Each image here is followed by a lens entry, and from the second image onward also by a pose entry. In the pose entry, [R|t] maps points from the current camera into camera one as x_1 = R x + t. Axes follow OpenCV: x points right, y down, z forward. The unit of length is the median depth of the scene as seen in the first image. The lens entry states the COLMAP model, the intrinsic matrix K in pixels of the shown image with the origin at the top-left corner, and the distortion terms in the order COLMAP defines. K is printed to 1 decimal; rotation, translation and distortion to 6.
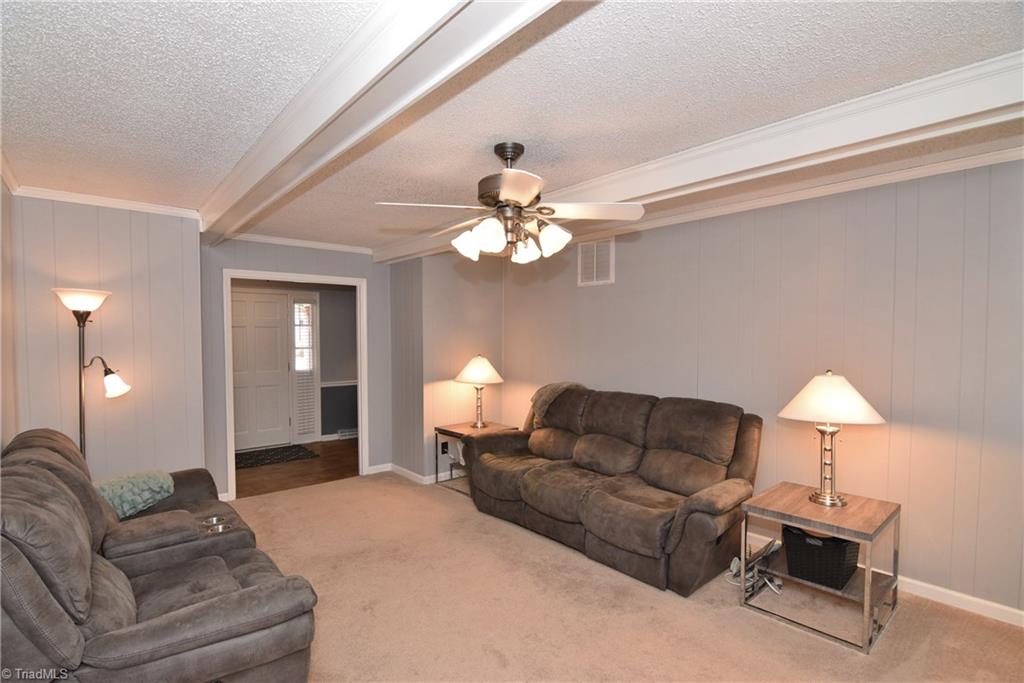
lens RADIAL K [[497.1, 0, 508.4], [0, 497.1, 352.3], [0, 0, 1]] dist [-0.003592, -0.013032]
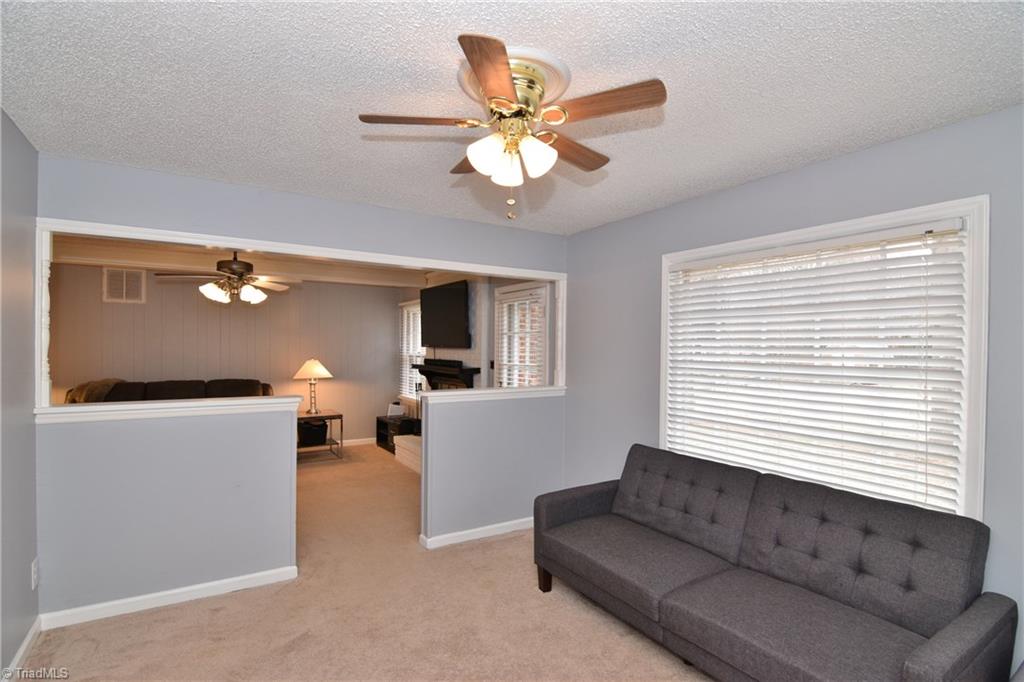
lens RADIAL K [[497.1, 0, 508.4], [0, 497.1, 351.8], [0, 0, 1]] dist [-0.003592, -0.013032]
pose [[0.155487, -0.008168, 0.987804, -1.153579], [0.026100, 0.999651, 0.004157, 0.016295], [-0.987493, 0.025136, 0.155646, -0.226936]]
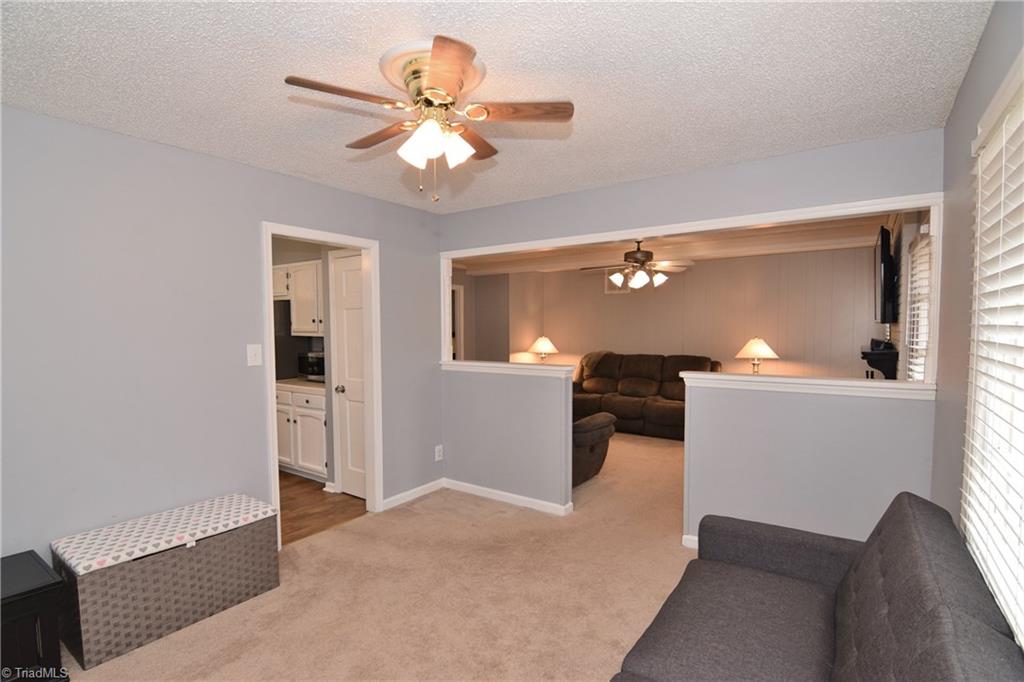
lens RADIAL K [[497.1, 0, 508.4], [0, 497.1, 351.8], [0, 0, 1]] dist [-0.003592, -0.013032]
pose [[0.971829, -0.016887, 0.235081, -0.723145], [0.013831, 0.999797, 0.014644, 0.041775], [-0.235280, -0.010981, 0.971866, -0.686971]]
